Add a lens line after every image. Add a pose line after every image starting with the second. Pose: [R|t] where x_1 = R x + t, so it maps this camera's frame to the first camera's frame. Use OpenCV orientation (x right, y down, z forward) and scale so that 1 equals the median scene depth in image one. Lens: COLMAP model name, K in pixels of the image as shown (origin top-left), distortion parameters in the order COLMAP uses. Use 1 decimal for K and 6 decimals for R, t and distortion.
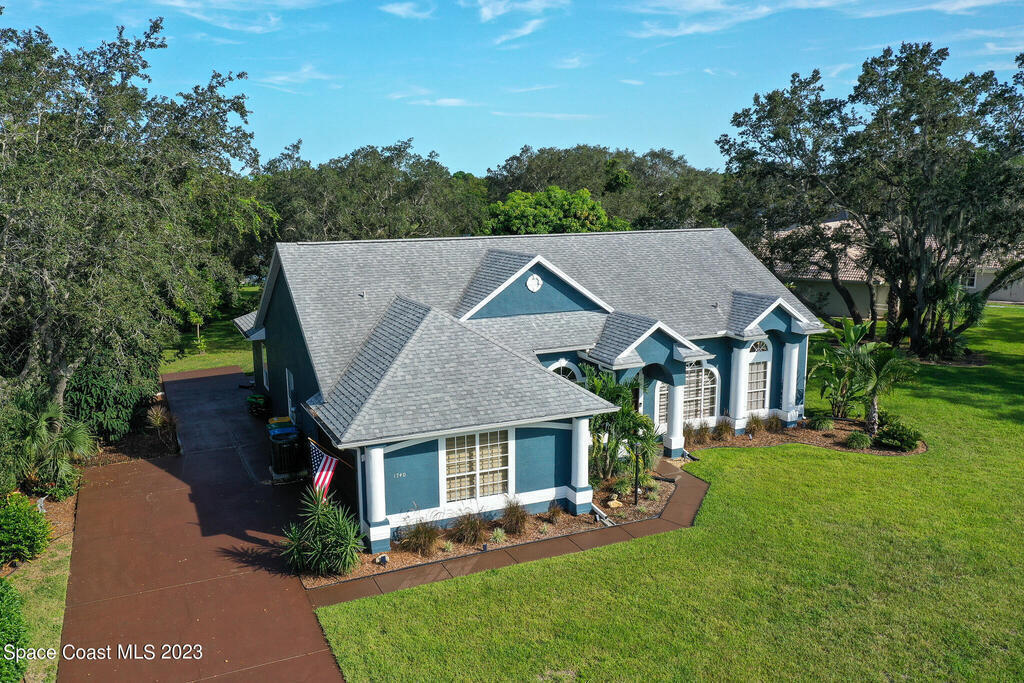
lens RADIAL K [[862.8, 0, 512.0], [0, 862.8, 341.5], [0, 0, 1]] dist [0.000232, -0.005981]
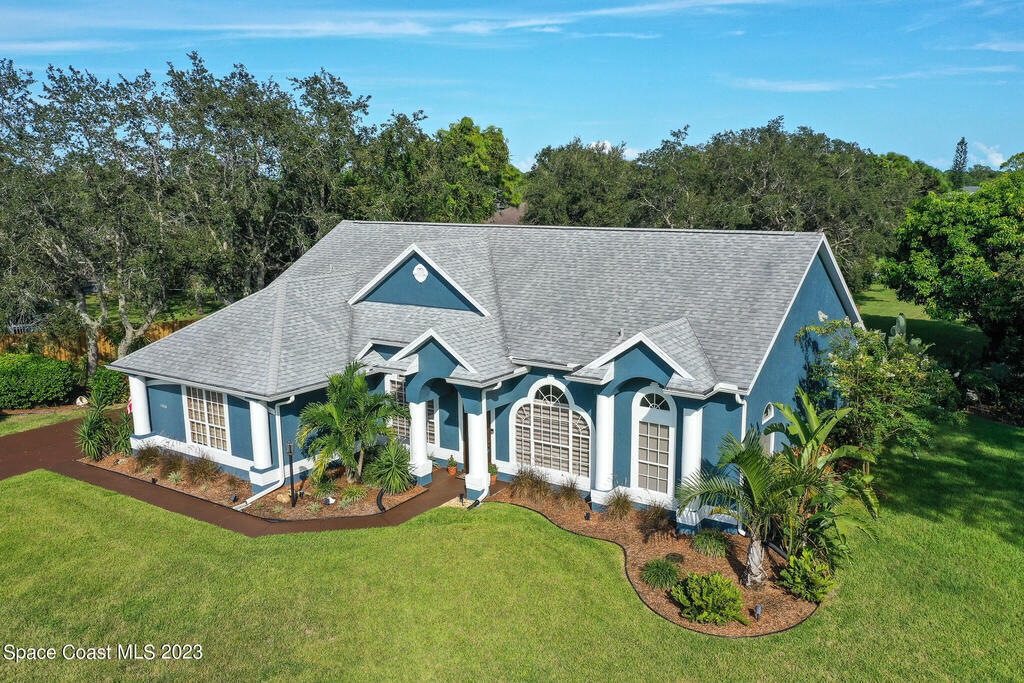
lens RADIAL K [[862.8, 0, 512.0], [0, 862.8, 341.5], [0, 0, 1]] dist [0.000232, -0.005981]
pose [[0.506687, 0.159123, -0.847318, 0.866161], [-0.150068, 0.984094, 0.095070, -0.096141], [0.848969, 0.078984, 0.522507, 0.579746]]
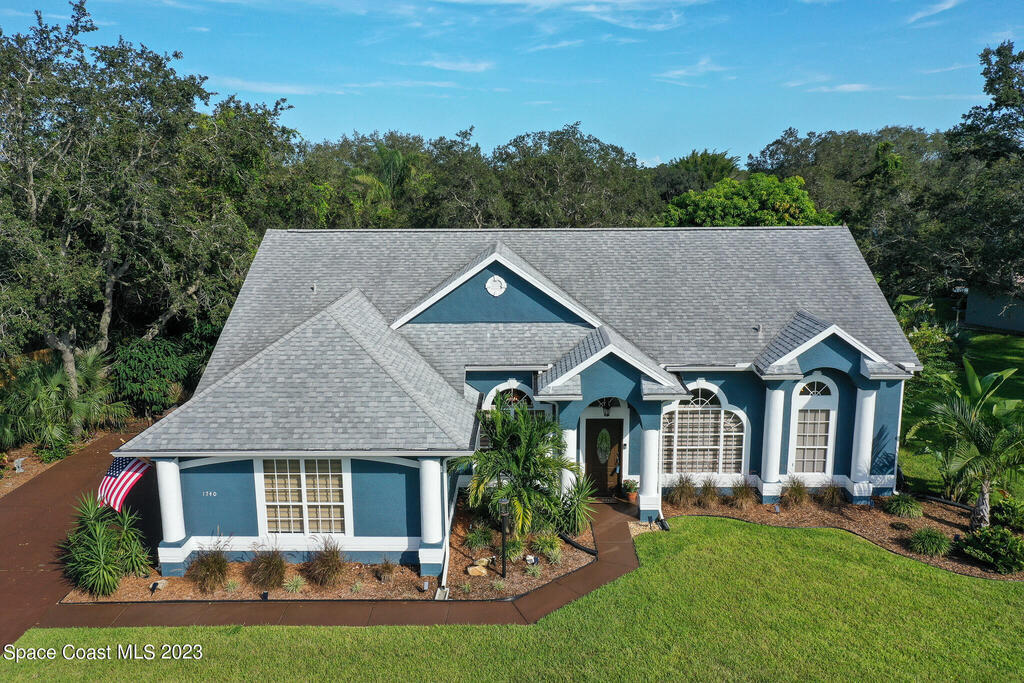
lens RADIAL K [[832.7, 0, 512.0], [0, 832.7, 341.5], [0, 0, 1]] dist [0.000698, 0.002884]
pose [[0.900435, 0.084093, -0.426785, 0.379146], [-0.076608, 0.996457, 0.034711, -0.041725], [0.428192, 0.001440, 0.903687, 0.267701]]
